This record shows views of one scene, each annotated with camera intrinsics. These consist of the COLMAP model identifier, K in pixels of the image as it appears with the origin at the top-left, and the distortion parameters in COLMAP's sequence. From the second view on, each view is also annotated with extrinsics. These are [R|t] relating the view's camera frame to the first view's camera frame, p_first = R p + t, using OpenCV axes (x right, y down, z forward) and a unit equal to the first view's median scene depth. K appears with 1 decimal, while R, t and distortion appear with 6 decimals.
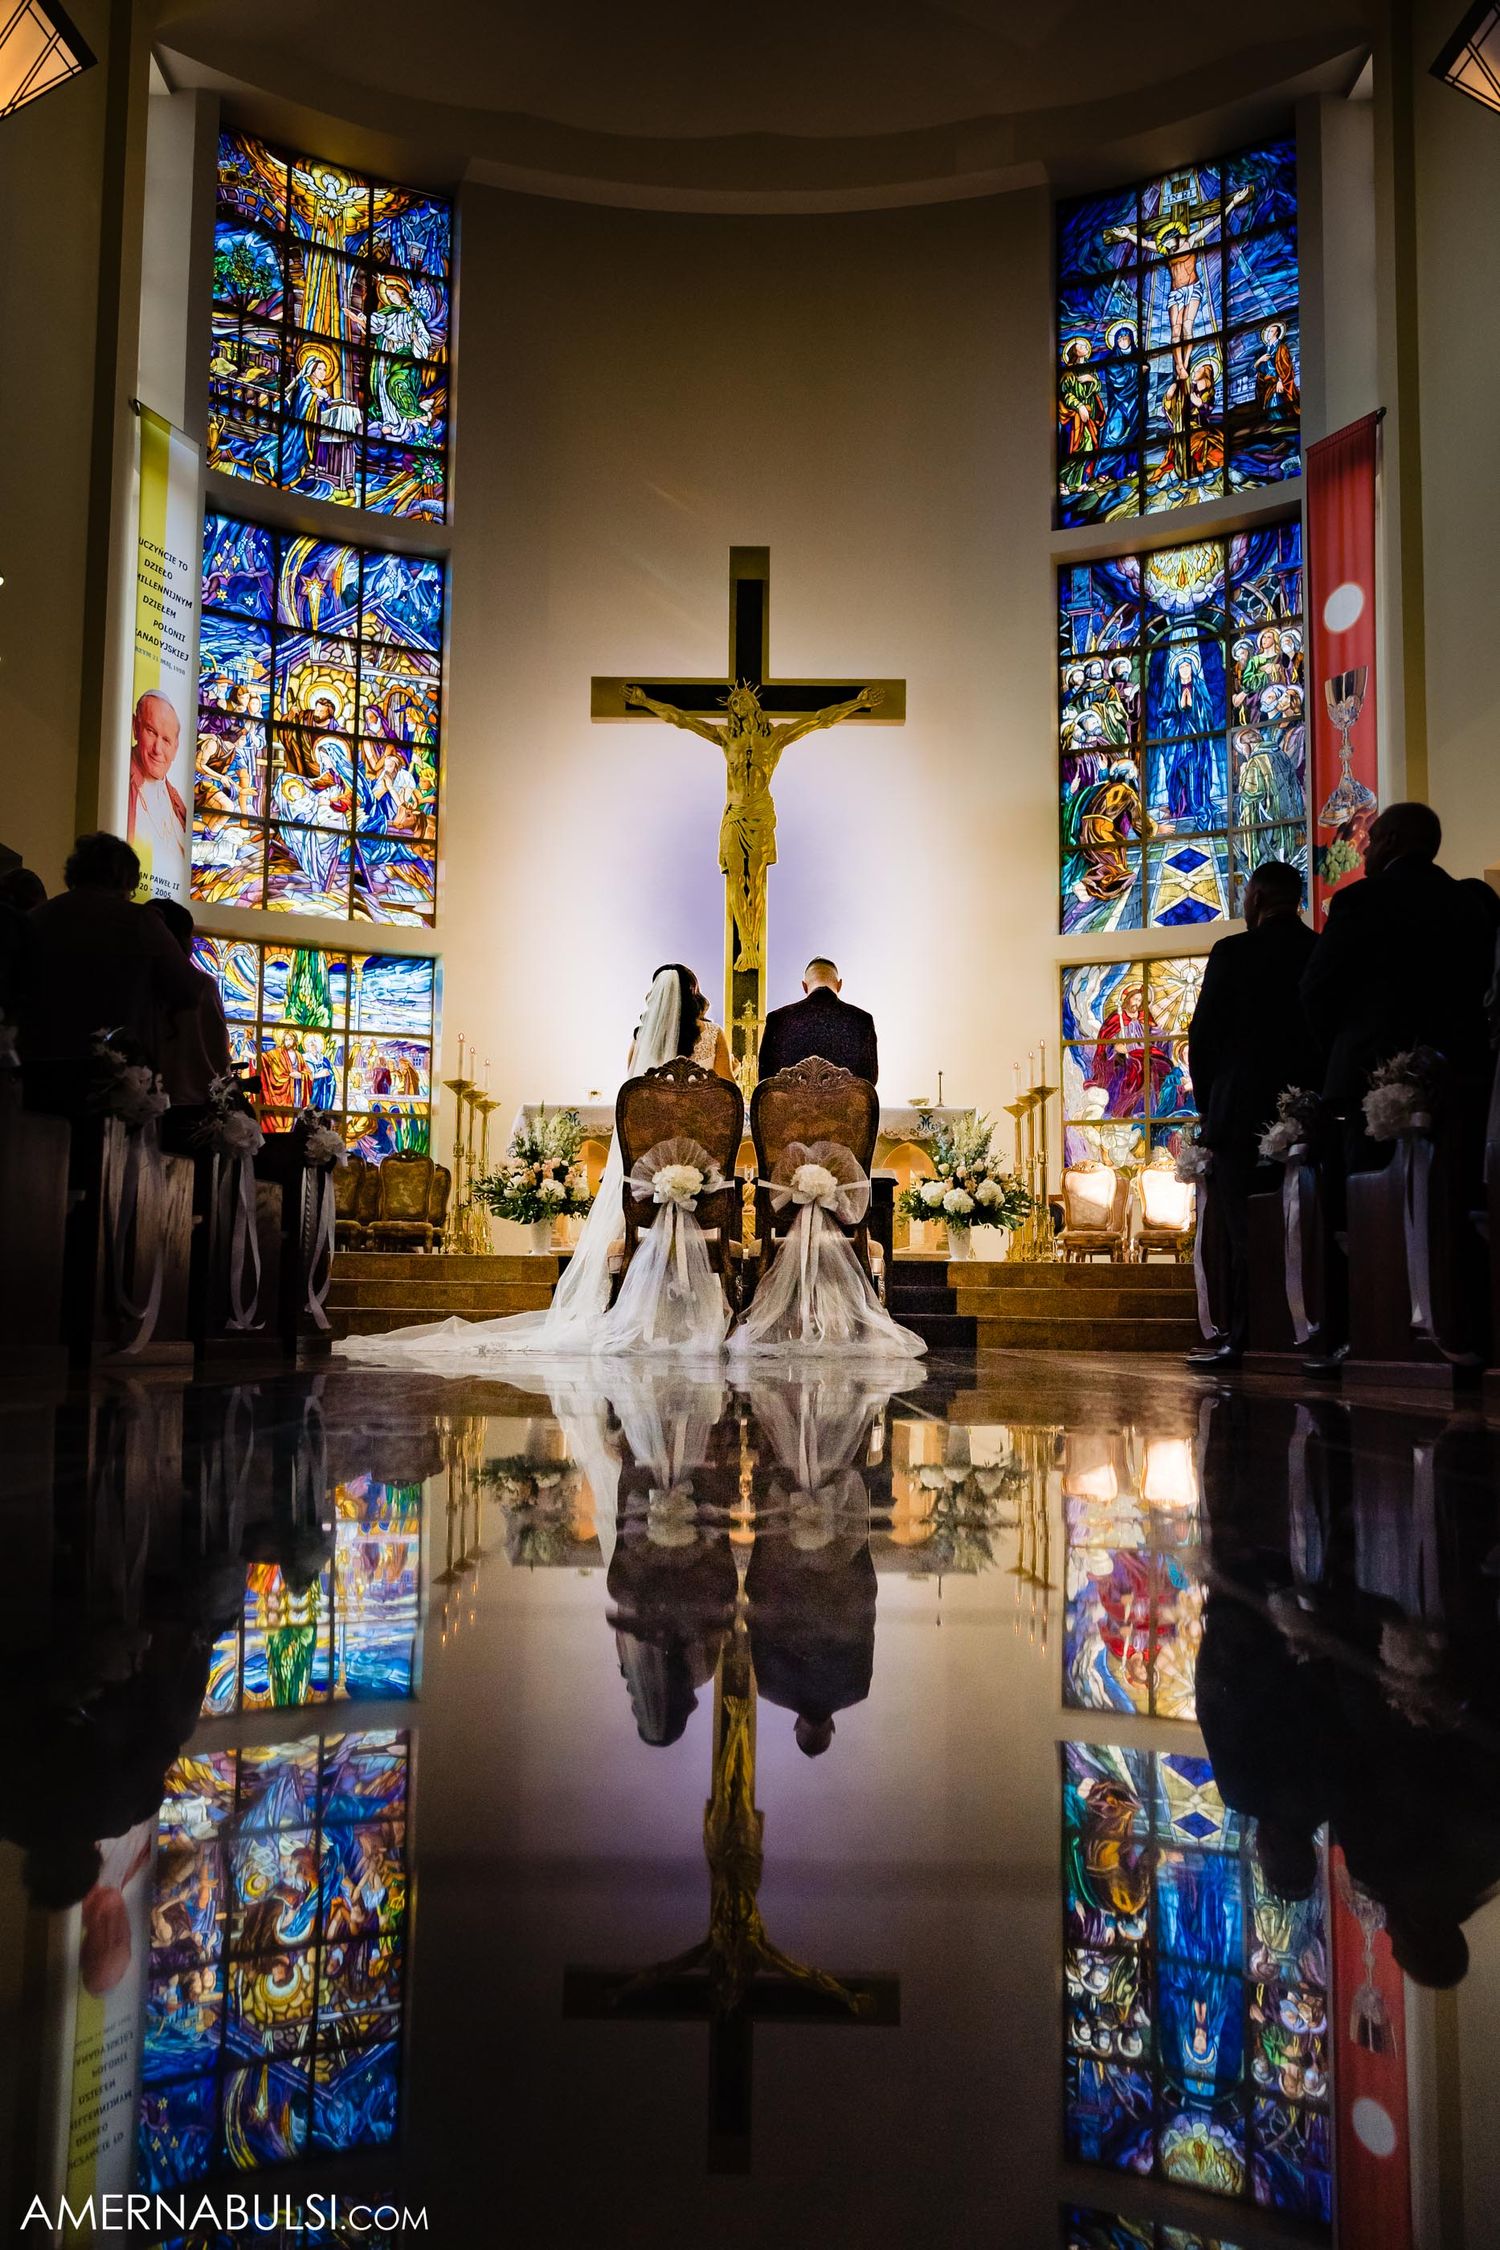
lens RADIAL K [[1778.9, 0, 750.0], [0, 1778.9, 1125.0], [0, 0, 1]] dist [-0.000320, 0.002662]
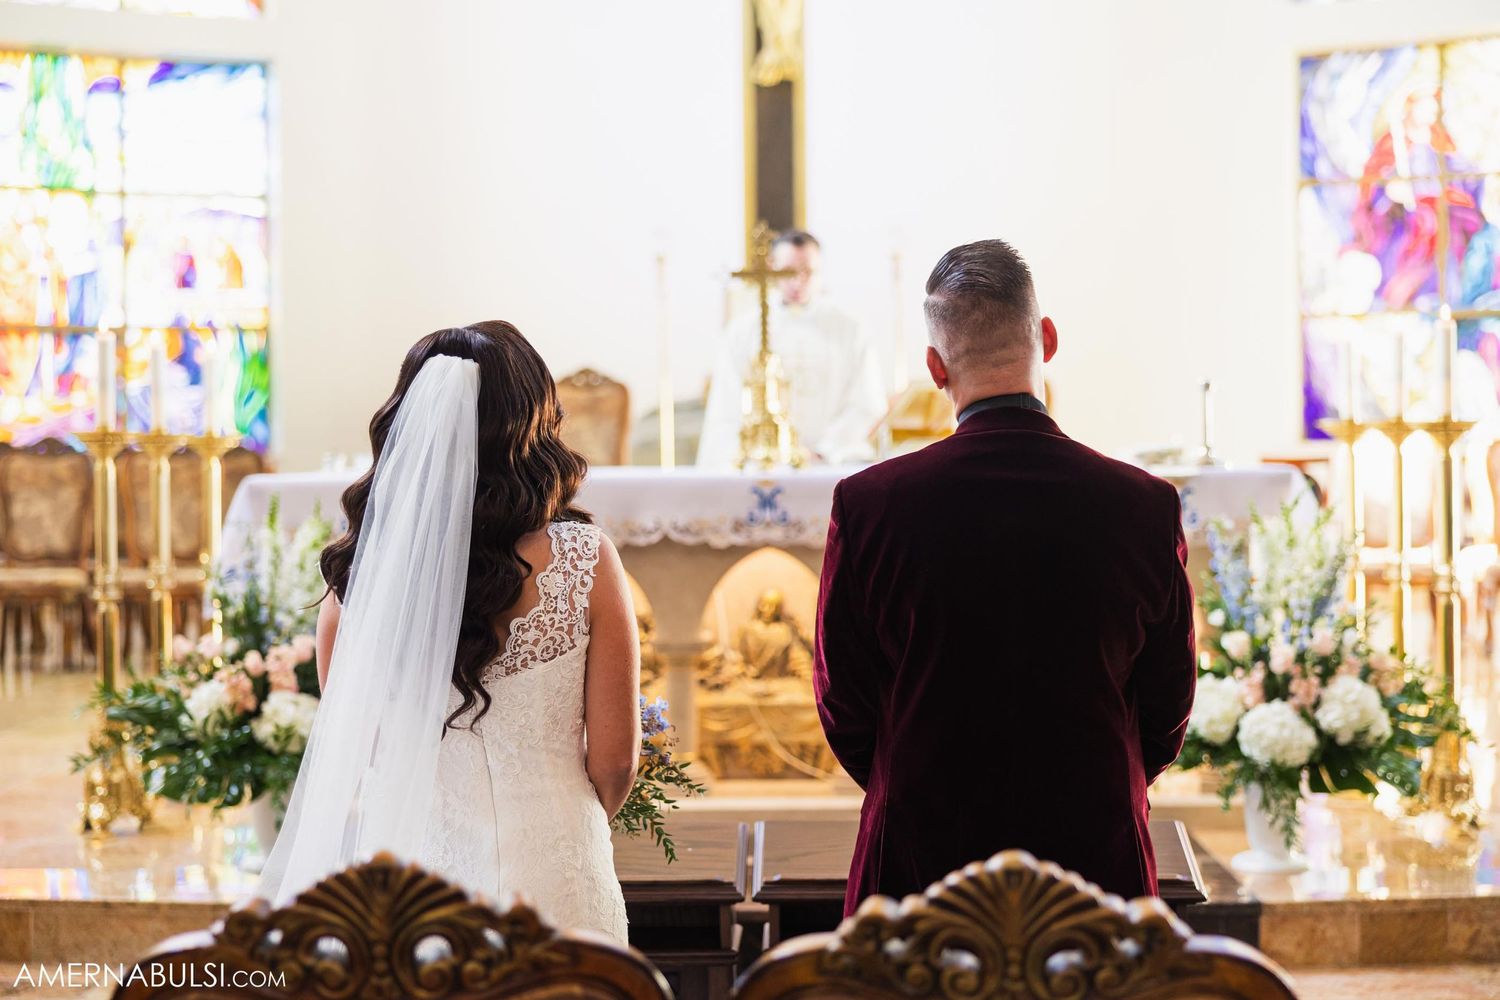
lens RADIAL K [[2249.9, 0, 750.0], [0, 2249.9, 500.0], [0, 0, 1]] dist [-0.006151, 0.026738]
pose [[0.999576, -0.016940, -0.023694, 0.004195], [0.019634, 0.992755, 0.118538, -0.035141], [0.021514, -0.118953, 0.992667, 0.230002]]
